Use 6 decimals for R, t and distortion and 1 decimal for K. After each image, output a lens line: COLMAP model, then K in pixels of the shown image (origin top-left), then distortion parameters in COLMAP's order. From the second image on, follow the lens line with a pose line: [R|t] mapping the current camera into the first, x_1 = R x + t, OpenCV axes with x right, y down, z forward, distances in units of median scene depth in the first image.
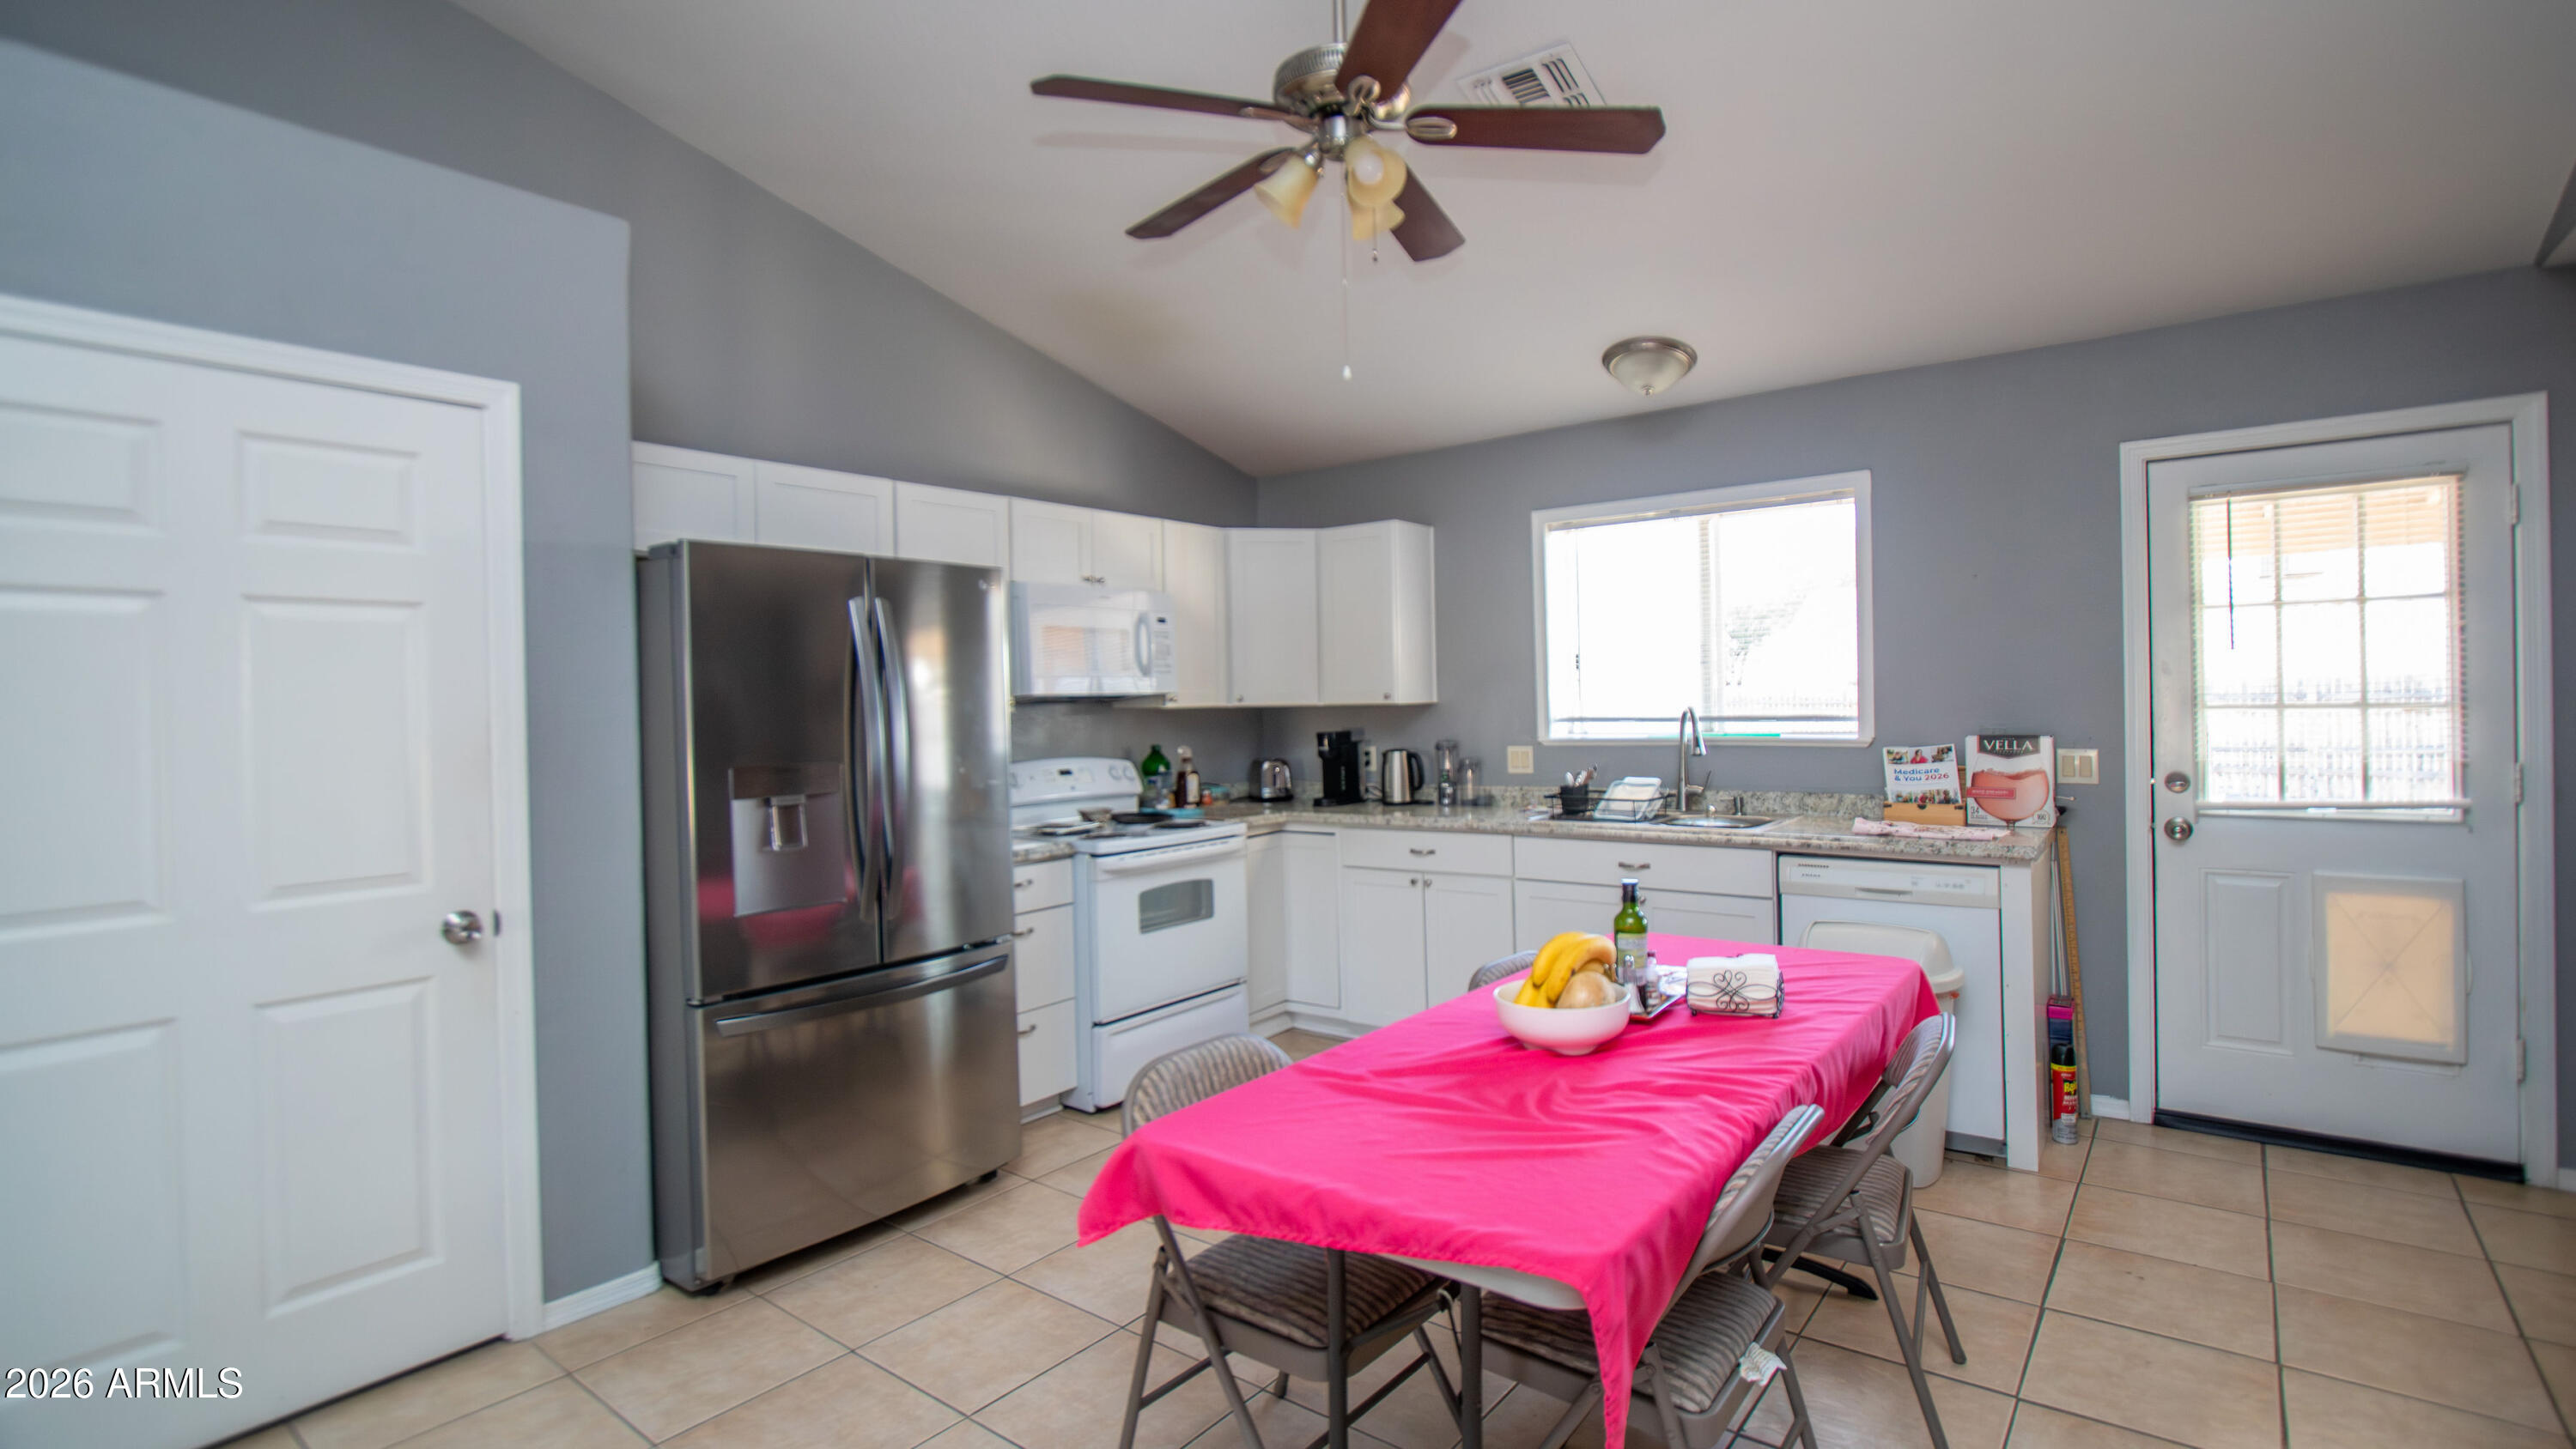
lens RADIAL K [[1181.3, 0, 1306.2], [0, 1181.3, 715.0], [0, 0, 1]] dist [-0.013120, 0.000475]
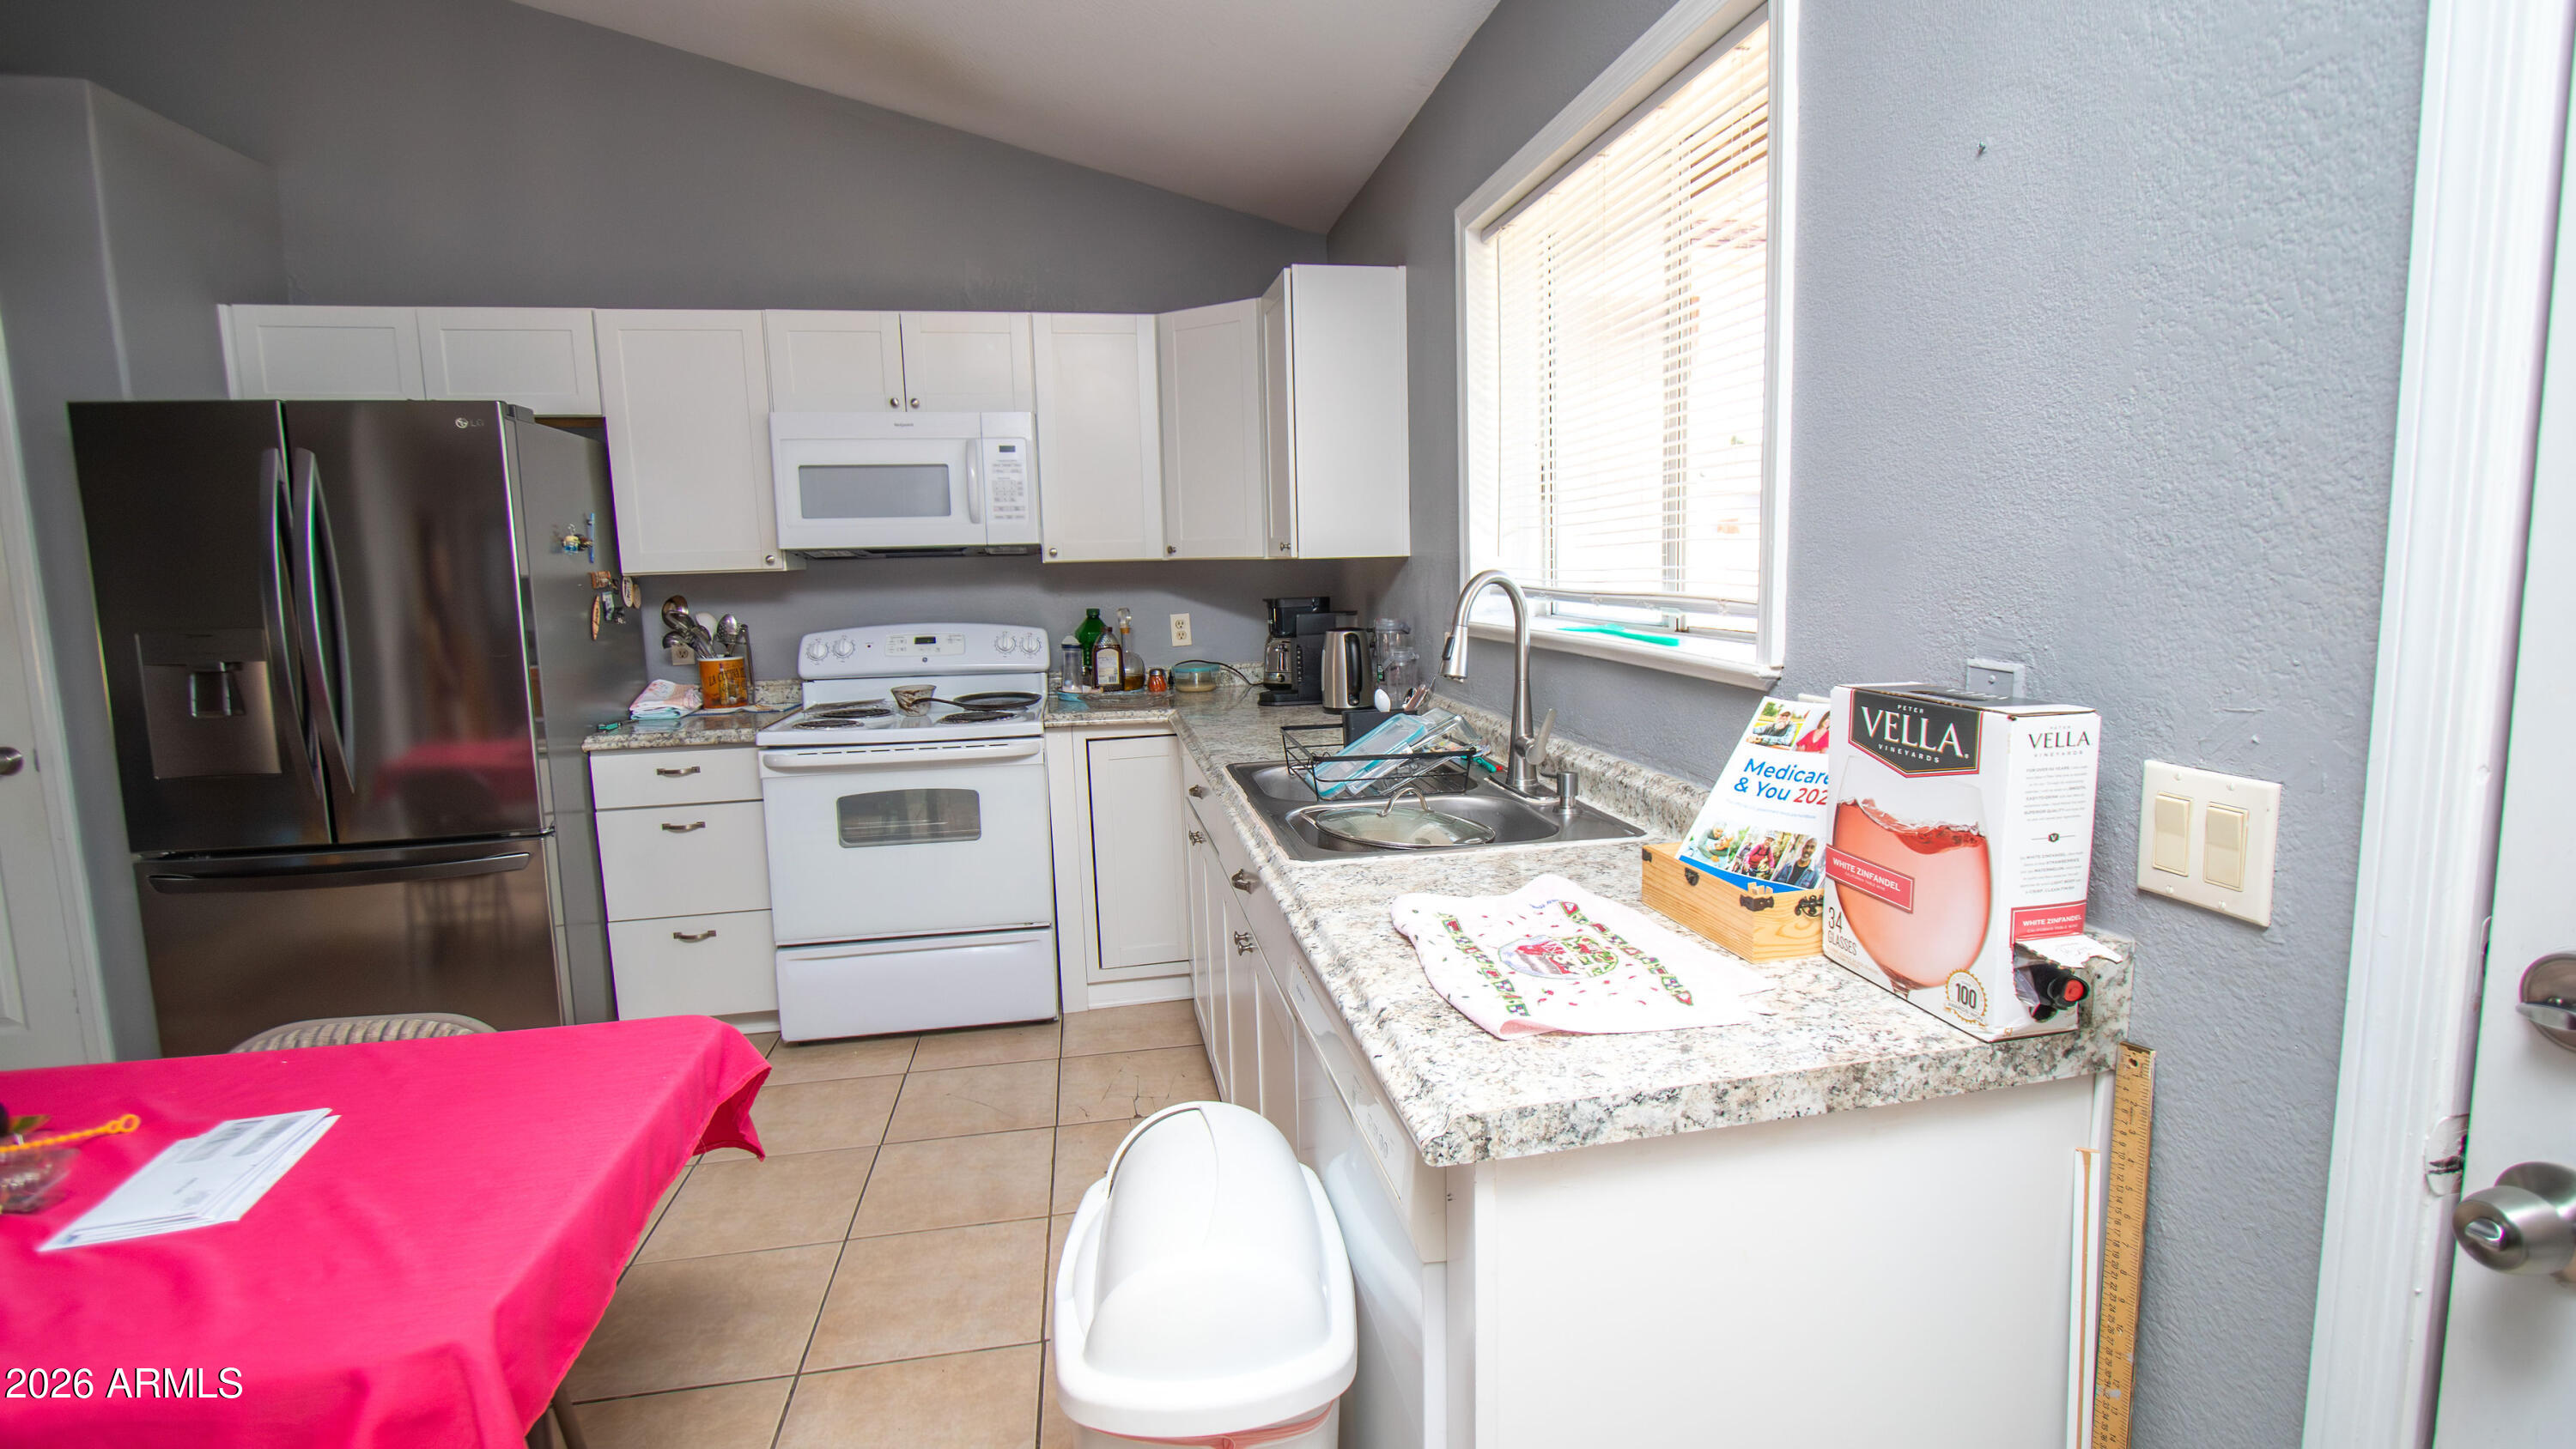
lens RADIAL K [[1181.3, 0, 1320.0], [0, 1181.3, 710.4], [0, 0, 1]] dist [-0.013120, 0.000475]
pose [[0.751530, 0.091242, -0.653359, 0.619007], [-0.003057, 0.990860, 0.134858, -0.017313], [0.659692, -0.099353, 0.744940, 0.621179]]
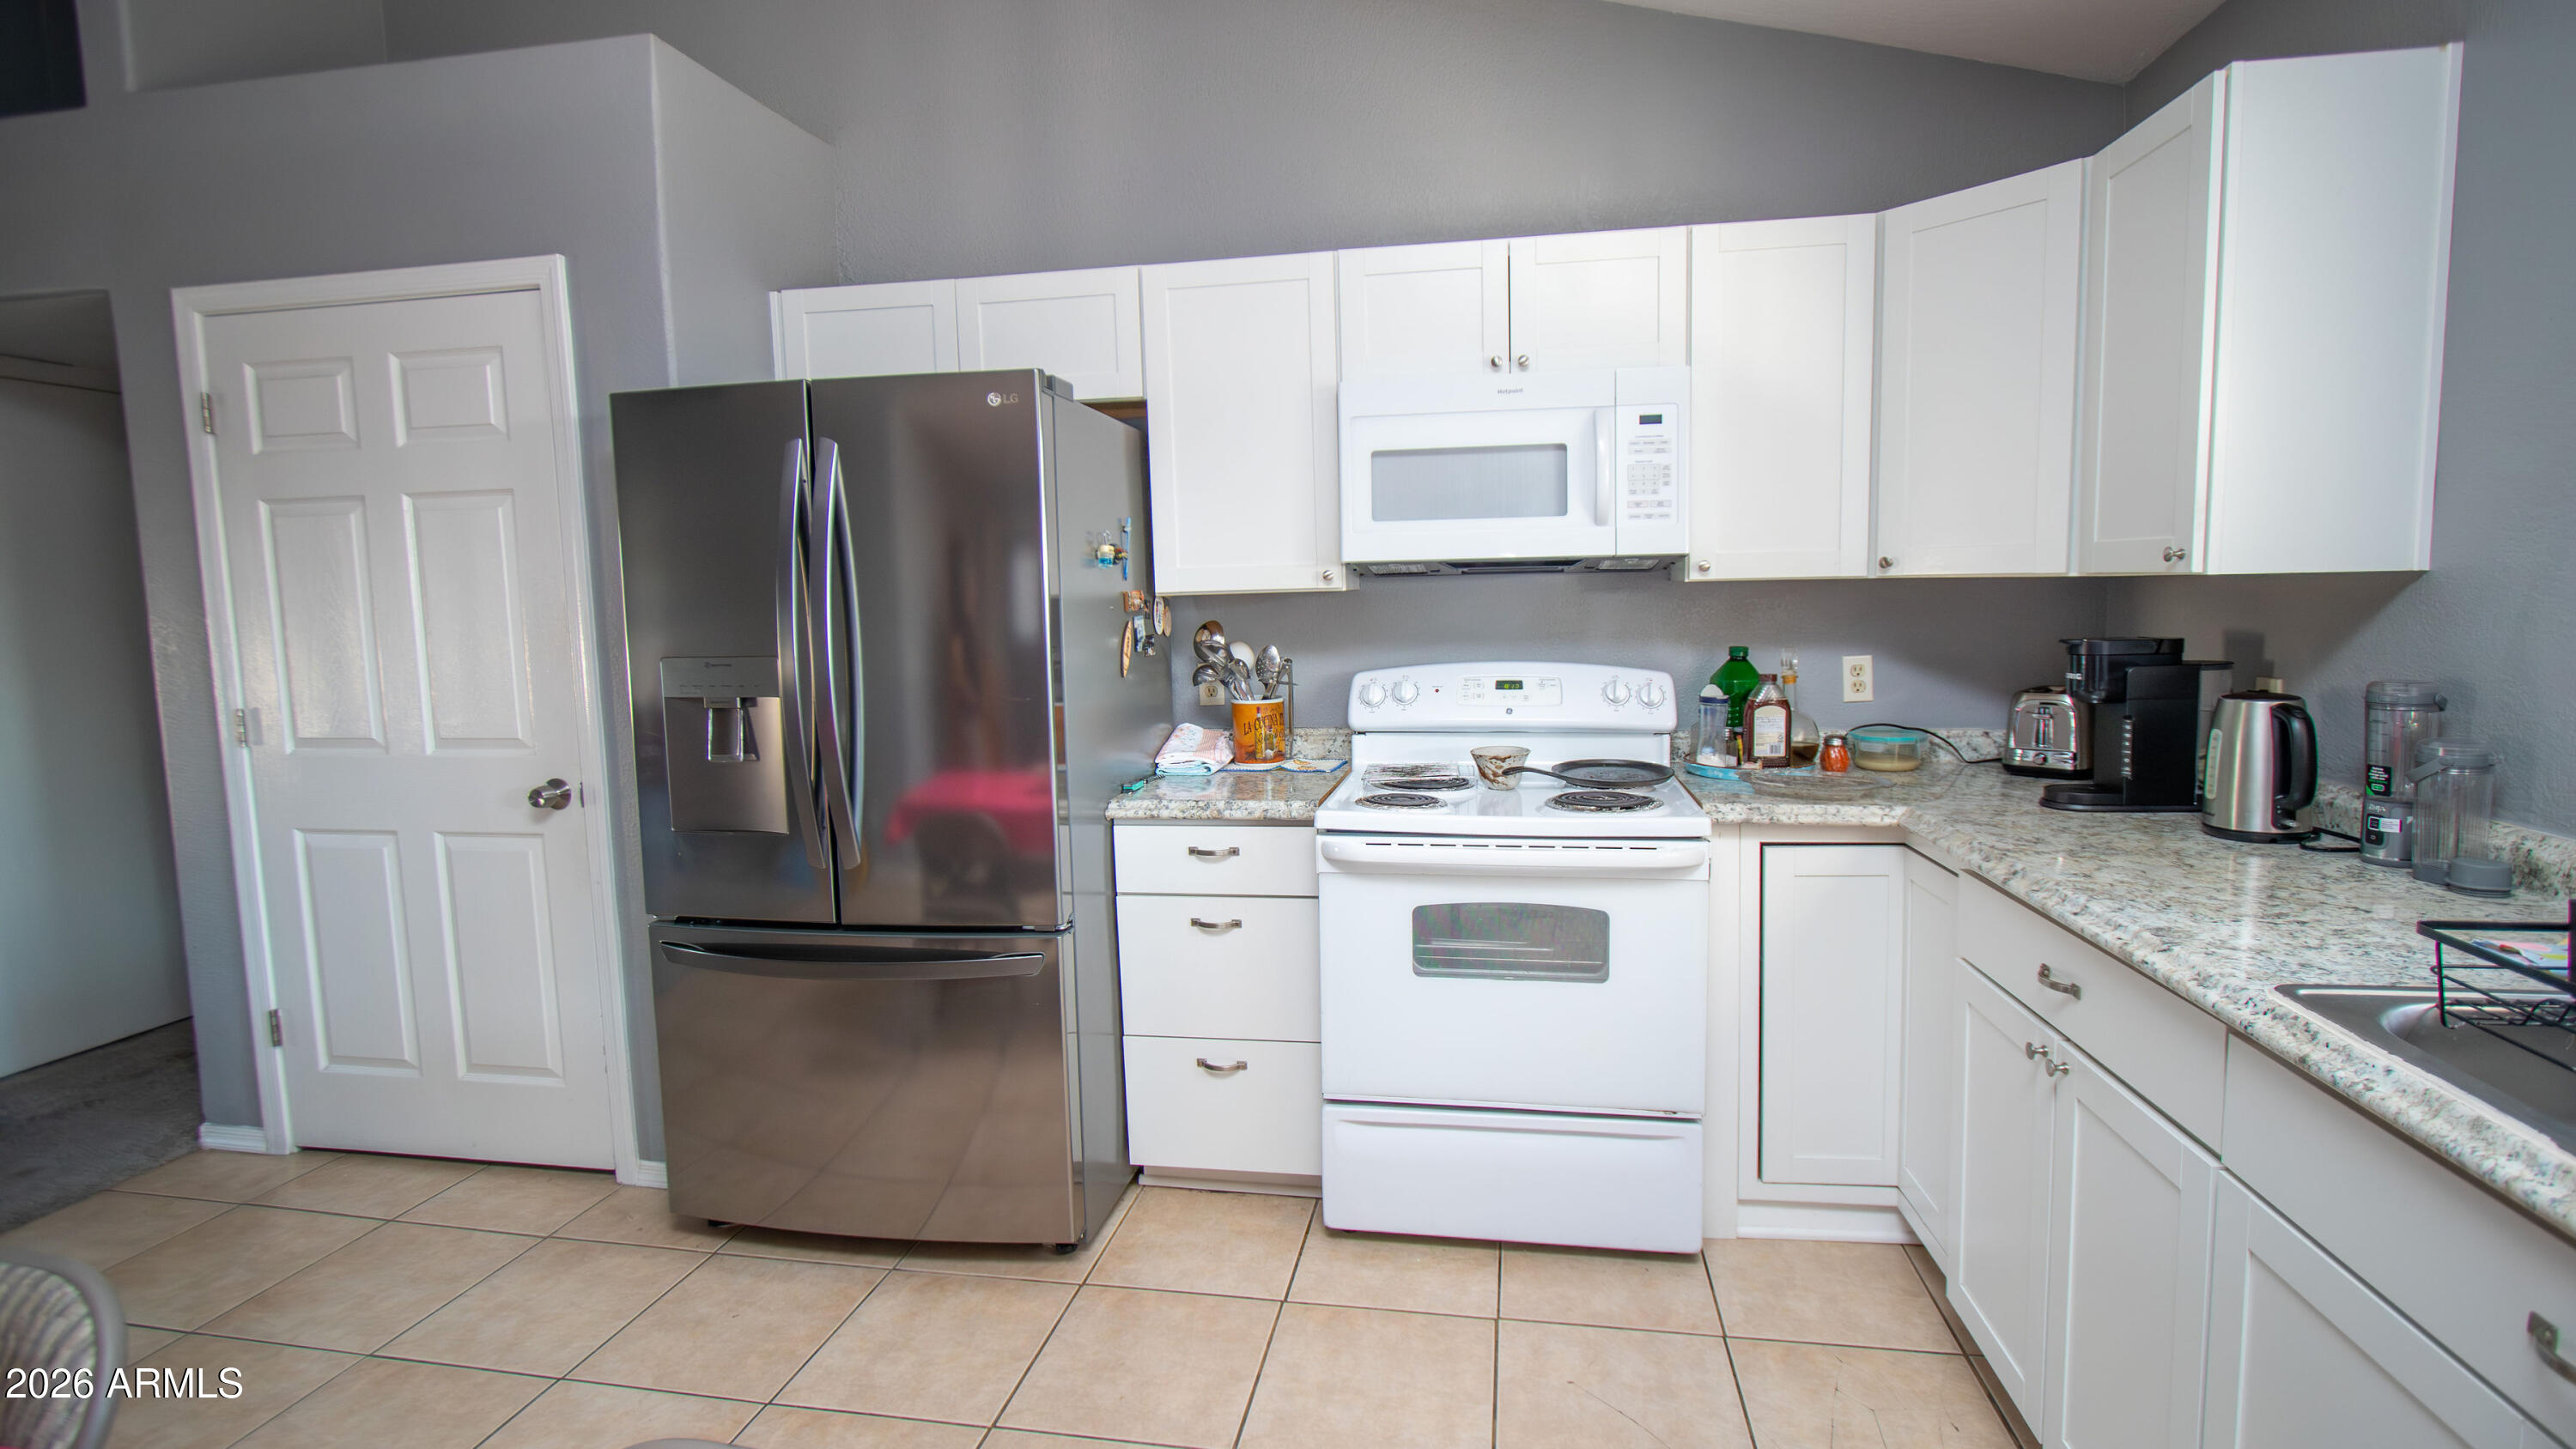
lens RADIAL K [[1181.3, 0, 1312.8], [0, 1181.3, 710.3], [0, 0, 1]] dist [-0.013120, 0.000475]
pose [[0.468737, 0.104014, -0.877192, 0.329606], [-0.000200, 0.993056, 0.117646, -0.012463], [0.883338, -0.054970, 0.465503, 0.688239]]
